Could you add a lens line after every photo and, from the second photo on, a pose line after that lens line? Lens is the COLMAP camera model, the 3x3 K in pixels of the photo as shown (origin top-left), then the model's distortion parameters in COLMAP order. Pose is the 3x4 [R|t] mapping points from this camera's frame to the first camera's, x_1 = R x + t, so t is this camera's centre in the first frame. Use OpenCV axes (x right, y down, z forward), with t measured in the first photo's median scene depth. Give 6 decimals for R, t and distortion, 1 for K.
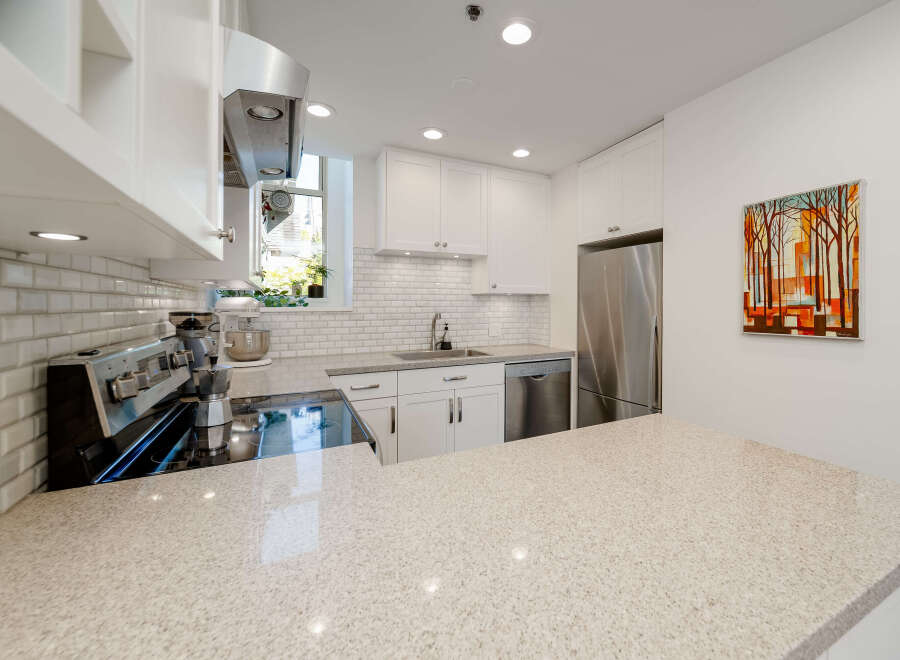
lens RADIAL K [[381.6, 0, 483.6], [0, 381.6, 311.3], [0, 0, 1]] dist [-0.001237, 0.000175]
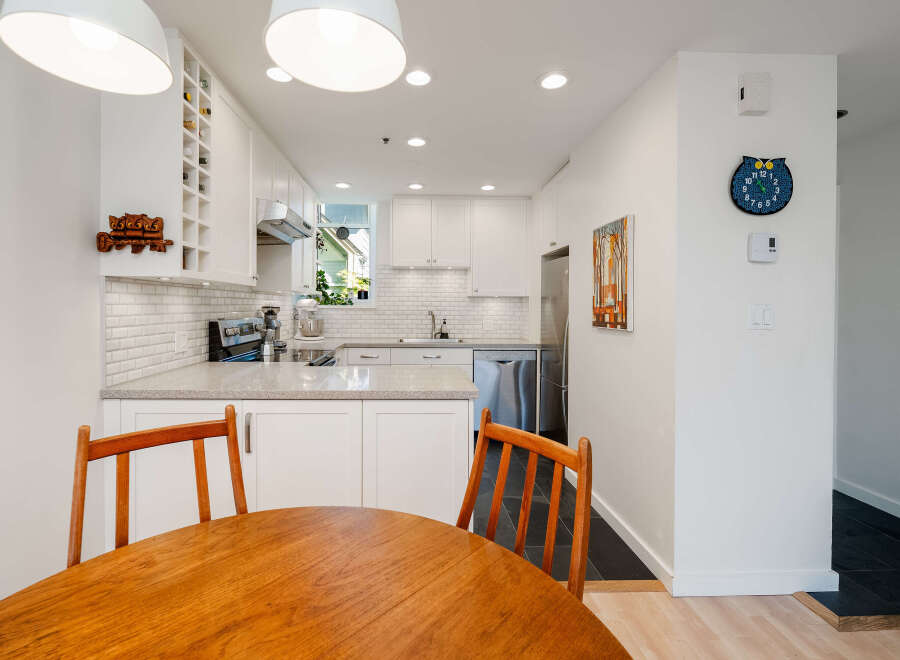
lens RADIAL K [[408.5, 0, 428.9], [0, 408.5, 308.8], [0, 0, 1]] dist [-0.020052, 0.000005]
pose [[0.904883, 0.011350, -0.425510, 0.551235], [-0.015871, 0.999849, -0.007080, 0.009436], [0.425365, 0.013159, 0.904926, -0.362611]]
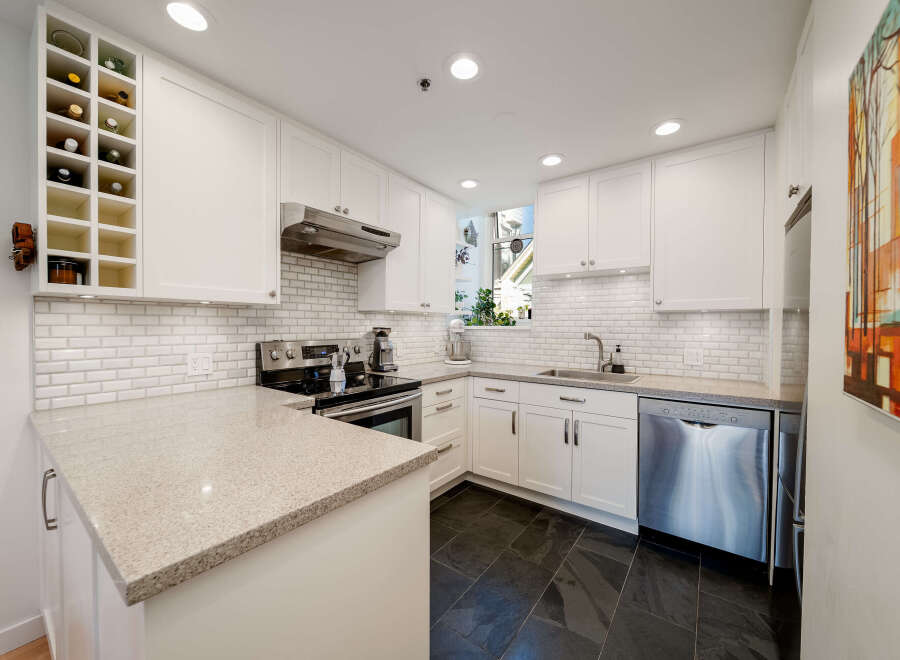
lens RADIAL K [[350.9, 0, 464.5], [0, 350.9, 332.1], [0, 0, 1]] dist [-0.006395, -0.000003]
pose [[0.457922, 0.020665, -0.888752, 0.593823], [-0.019093, 0.999728, 0.013408, -0.004345], [0.888787, 0.010829, 0.458192, 0.338345]]
